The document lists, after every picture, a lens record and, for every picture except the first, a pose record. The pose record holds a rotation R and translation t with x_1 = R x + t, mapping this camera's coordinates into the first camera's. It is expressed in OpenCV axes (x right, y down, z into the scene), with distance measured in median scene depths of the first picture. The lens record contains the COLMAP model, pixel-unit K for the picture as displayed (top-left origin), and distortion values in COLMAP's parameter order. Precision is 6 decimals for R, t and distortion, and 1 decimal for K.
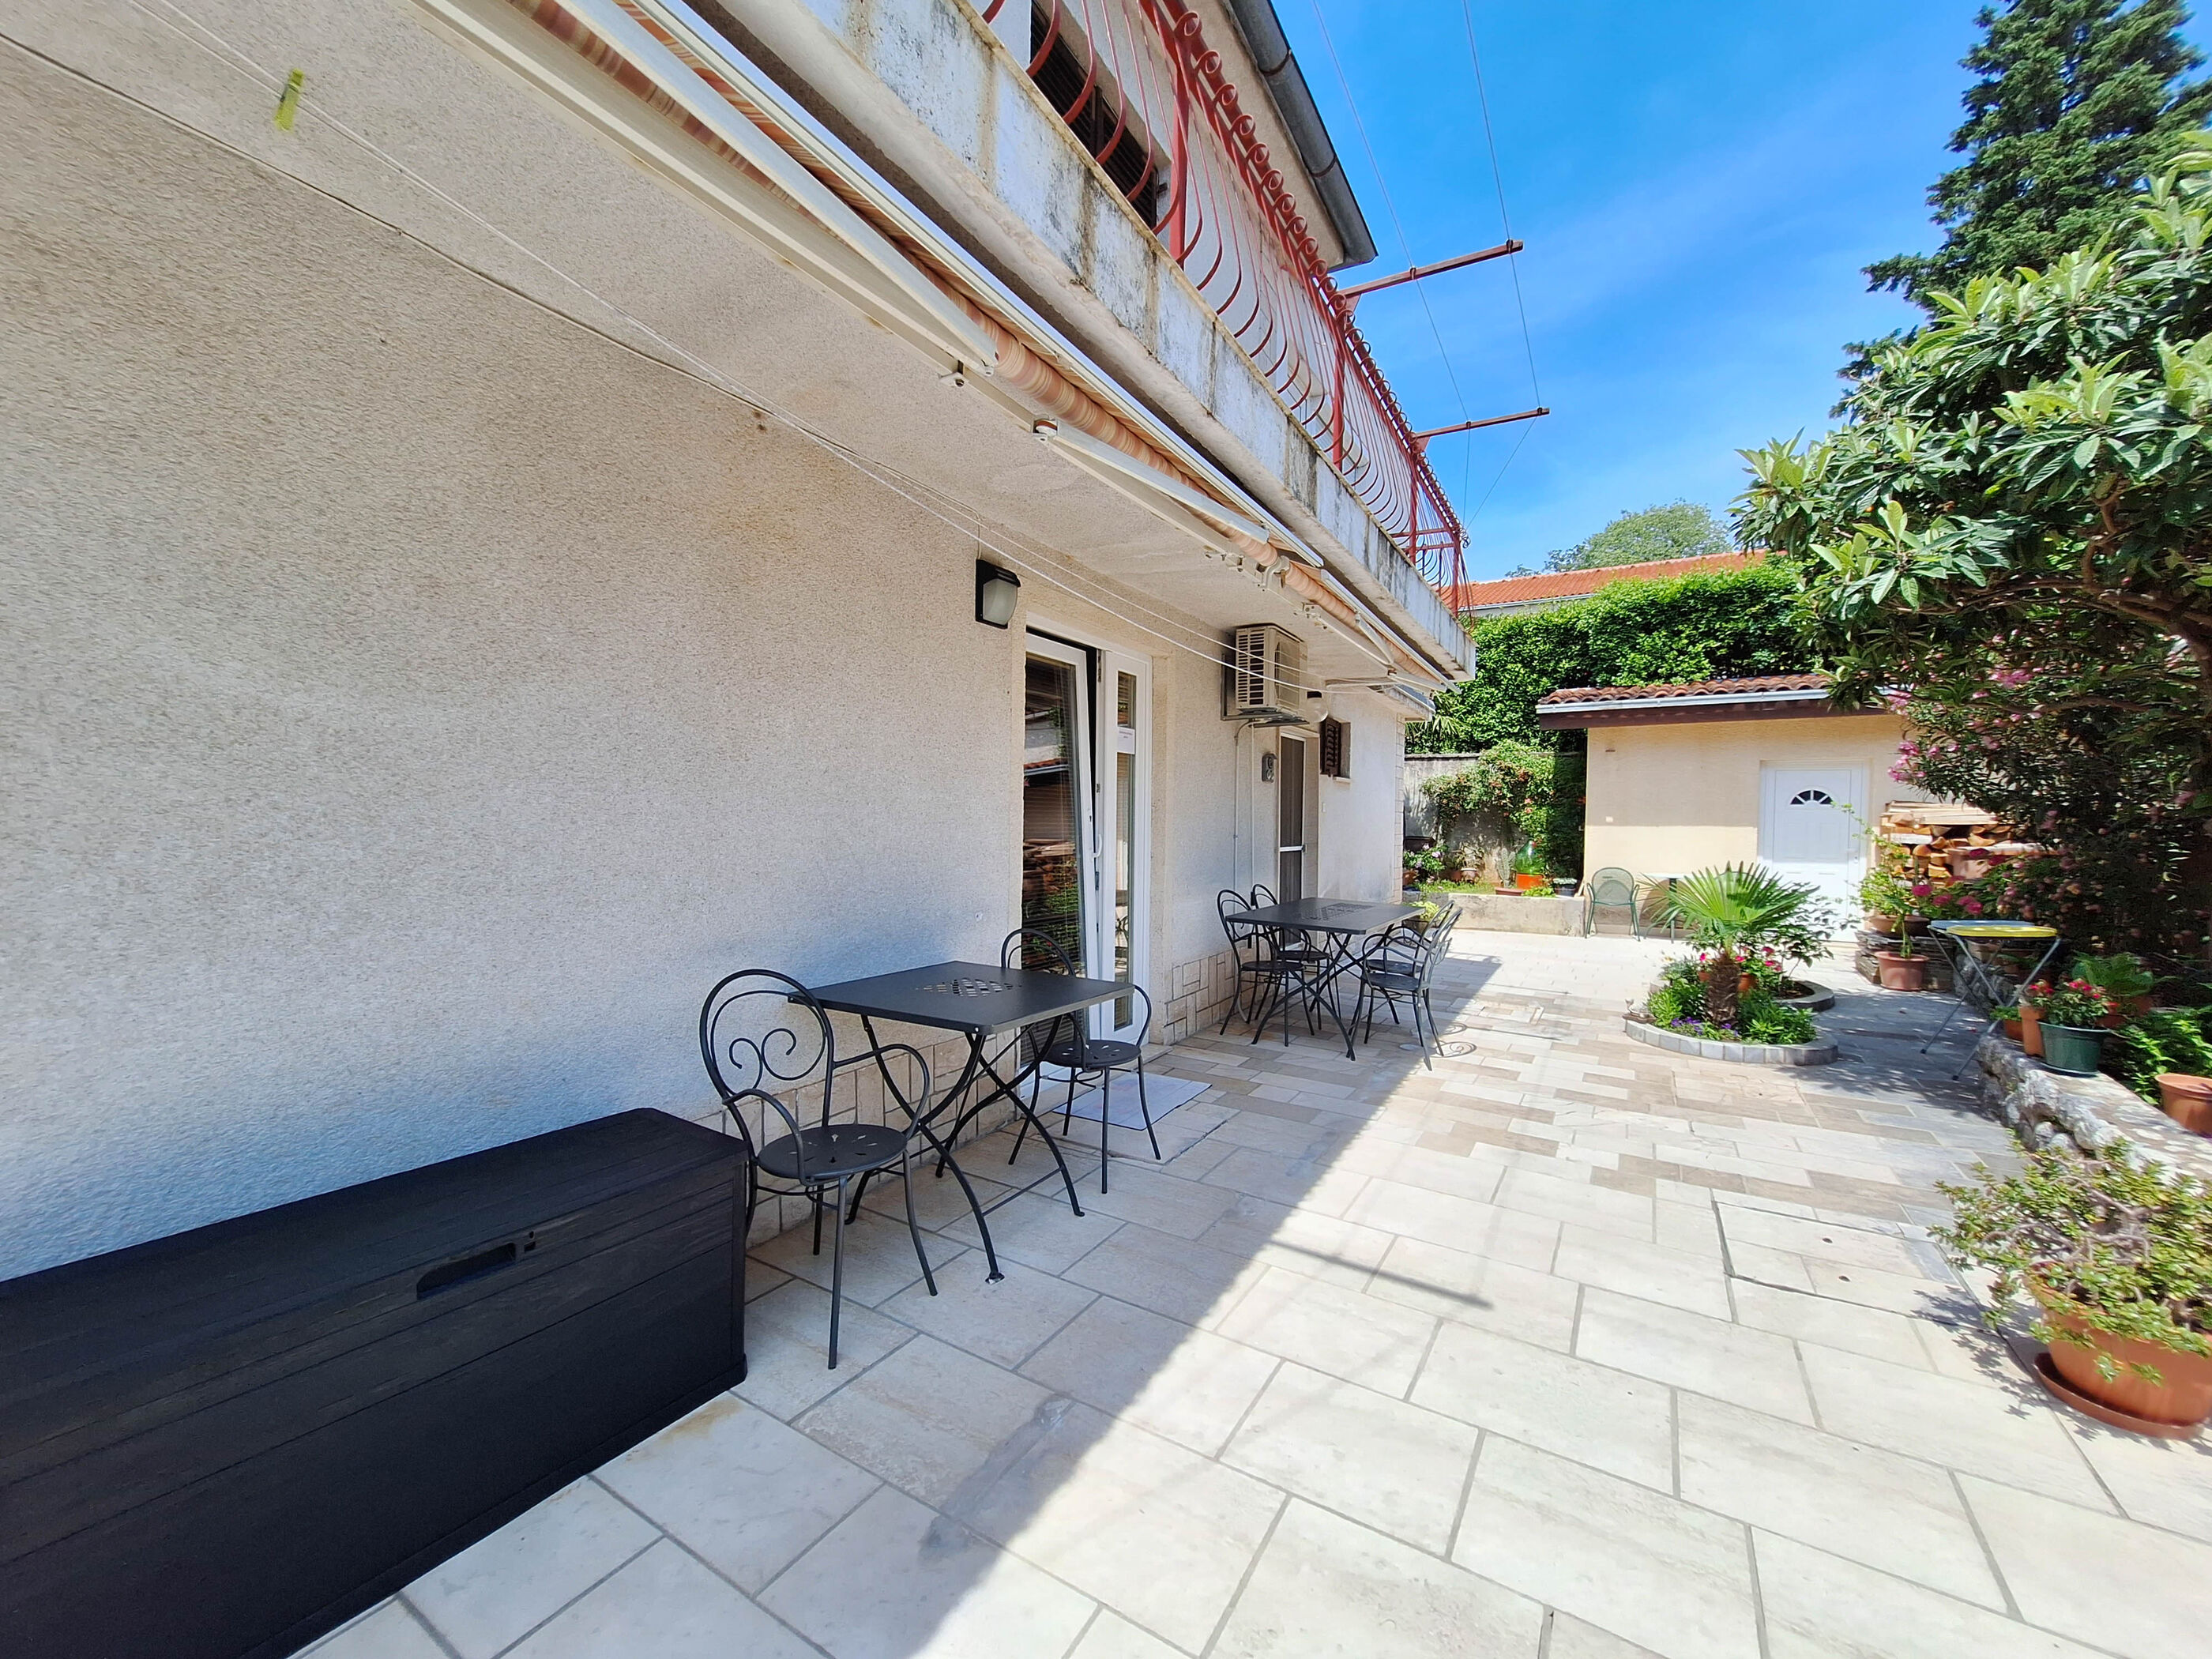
lens RADIAL K [[890.1, 0, 1117.2], [0, 890.1, 839.5], [0, 0, 1]] dist [-0.006414, 0.003162]
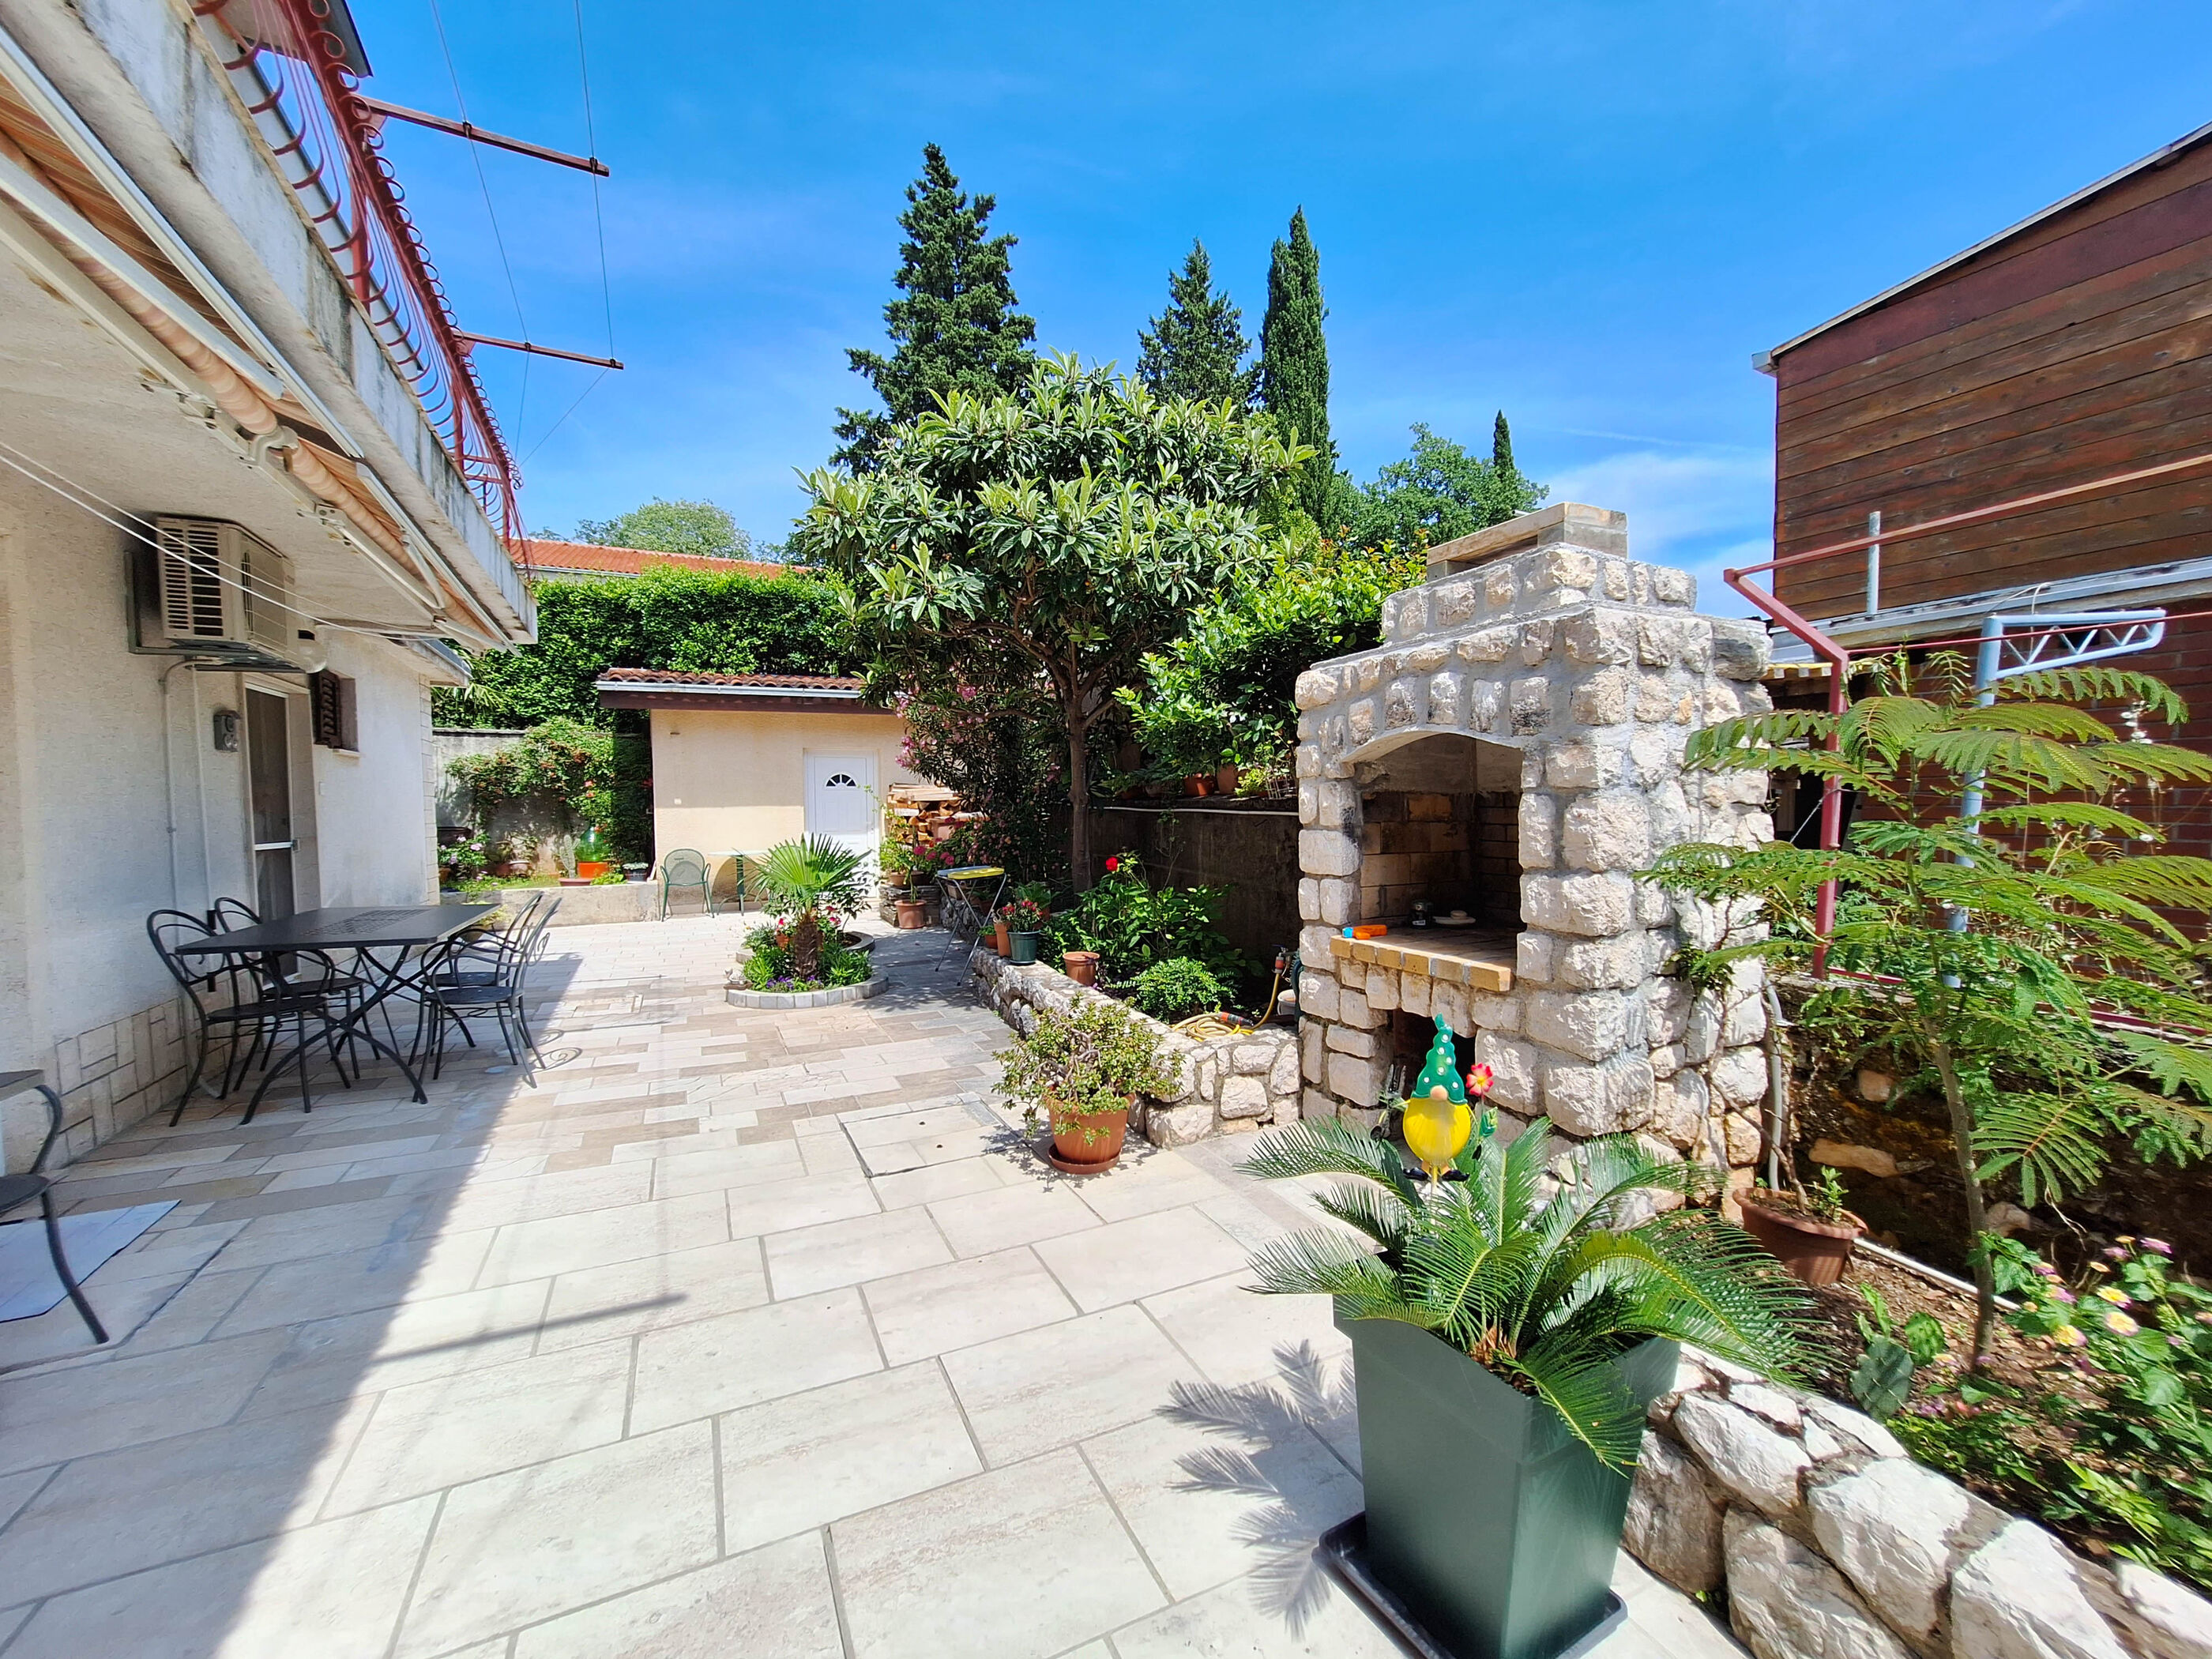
lens RADIAL K [[890.1, 0, 1131.5], [0, 890.1, 846.4], [0, 0, 1]] dist [-0.006414, 0.003162]
pose [[0.539263, -0.057558, 0.840168, -0.052782], [0.038238, 0.998306, 0.043849, 0.009252], [-0.841269, 0.008481, 0.540550, 0.039978]]
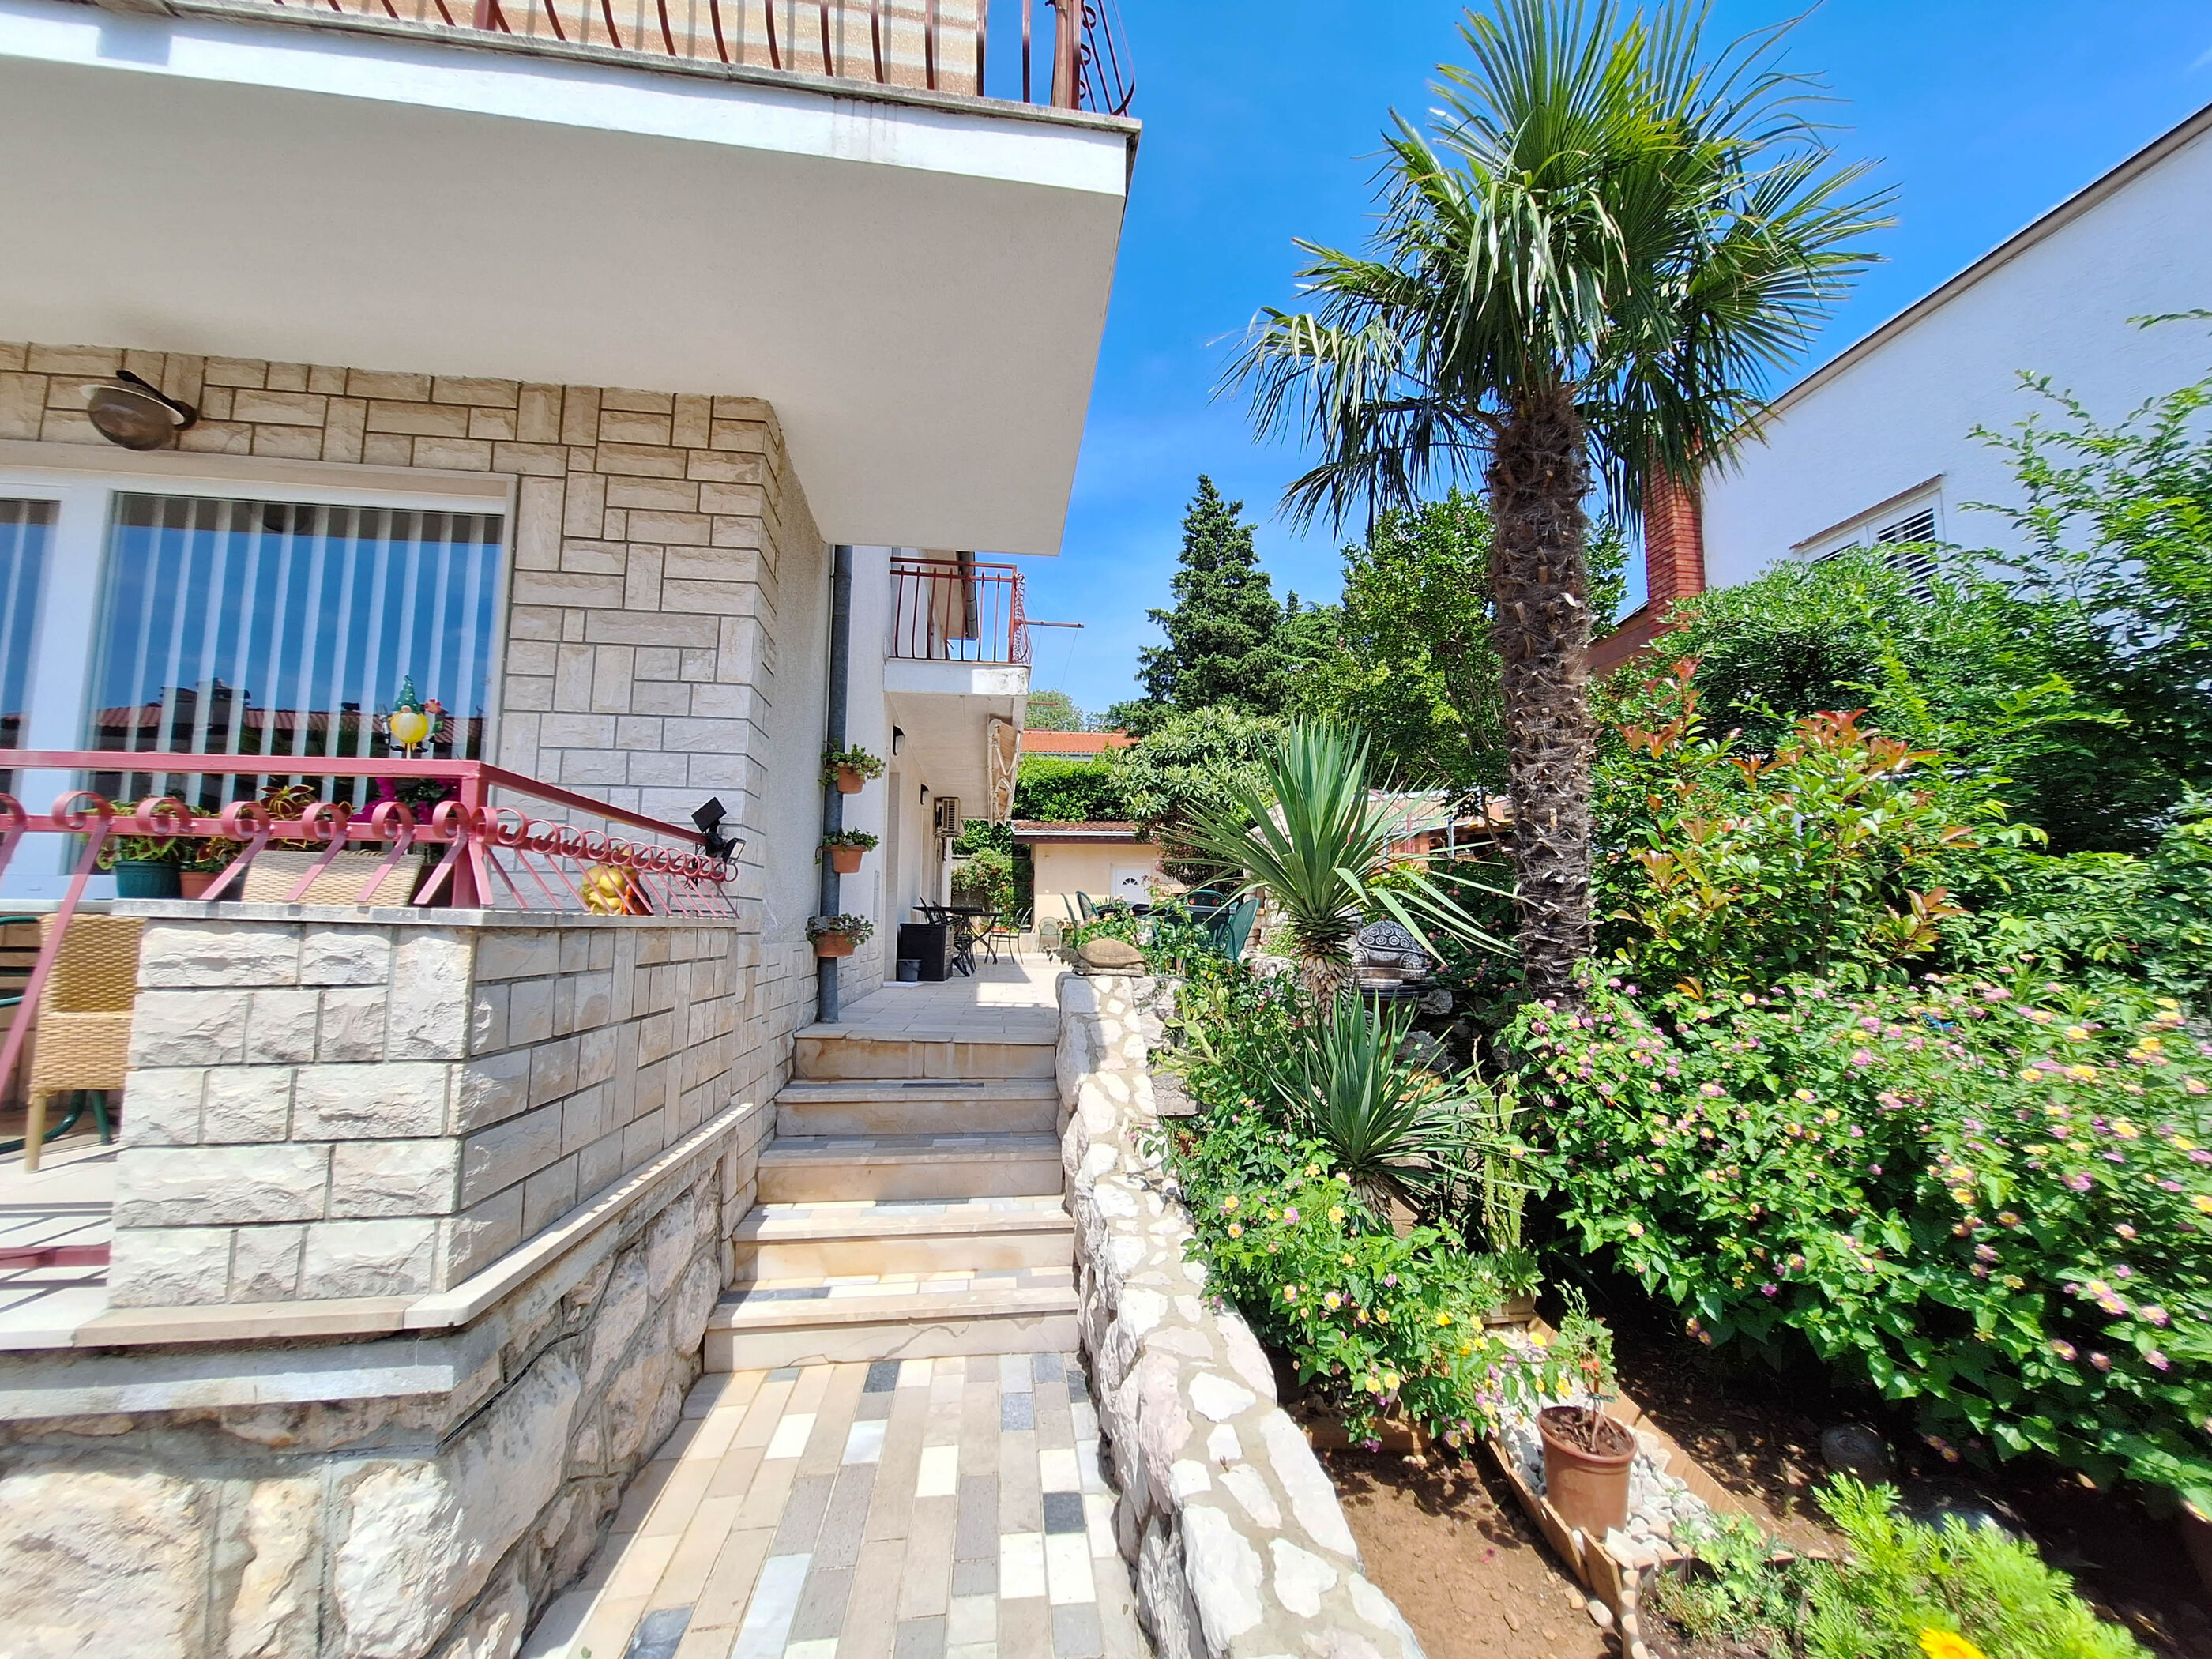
lens RADIAL K [[890.1, 0, 1114.9], [0, 890.1, 859.9], [0, 0, 1]] dist [-0.006414, 0.003162]
pose [[0.798079, 0.037810, 0.601365, -1.175793], [0.018525, 0.996018, -0.087208, 0.194264], [-0.602268, 0.080739, 0.794201, -1.499355]]
